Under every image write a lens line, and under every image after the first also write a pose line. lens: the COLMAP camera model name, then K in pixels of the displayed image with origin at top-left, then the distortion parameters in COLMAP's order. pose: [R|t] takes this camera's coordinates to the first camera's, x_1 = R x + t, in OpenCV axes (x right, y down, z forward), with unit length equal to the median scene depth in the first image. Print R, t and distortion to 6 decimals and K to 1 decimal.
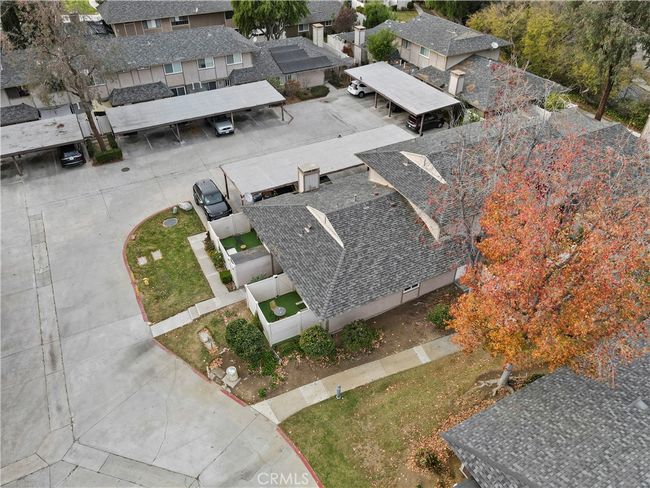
lens RADIAL K [[482.9, 0, 324.4], [0, 482.9, 245.5], [0, 0, 1]] dist [0.006725, 0.015239]
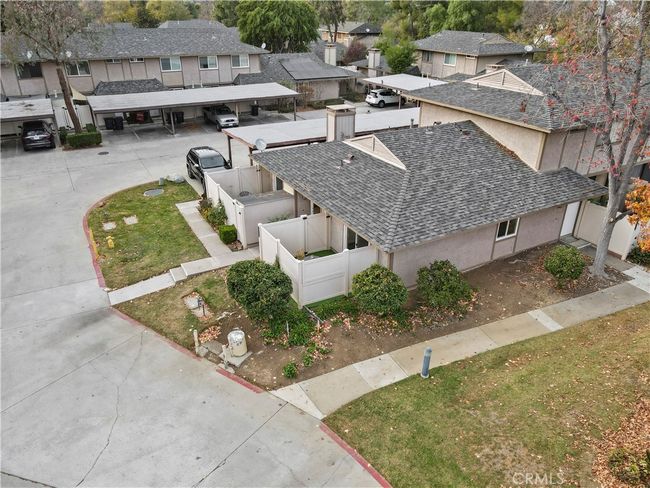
lens RADIAL K [[482.9, 0, 324.0], [0, 482.9, 242.1], [0, 0, 1]] dist [0.006725, 0.015239]
pose [[0.999899, -0.005622, 0.013076, -0.082367], [0.008288, 0.976843, -0.213795, 0.241276], [-0.011571, 0.213881, 0.976791, 0.355864]]
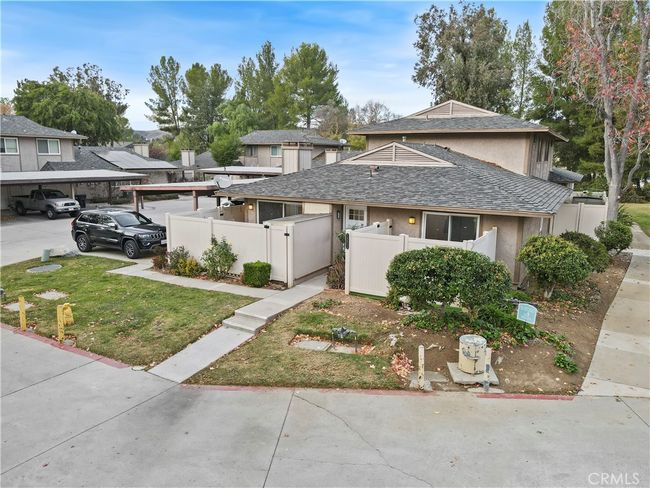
lens RADIAL K [[482.9, 0, 328.7], [0, 482.9, 245.8], [0, 0, 1]] dist [0.006725, 0.015239]
pose [[0.840315, -0.095911, 0.533546, -0.428386], [0.334093, 0.866717, -0.370382, 0.261867], [-0.426910, 0.489492, 0.760359, 0.635284]]
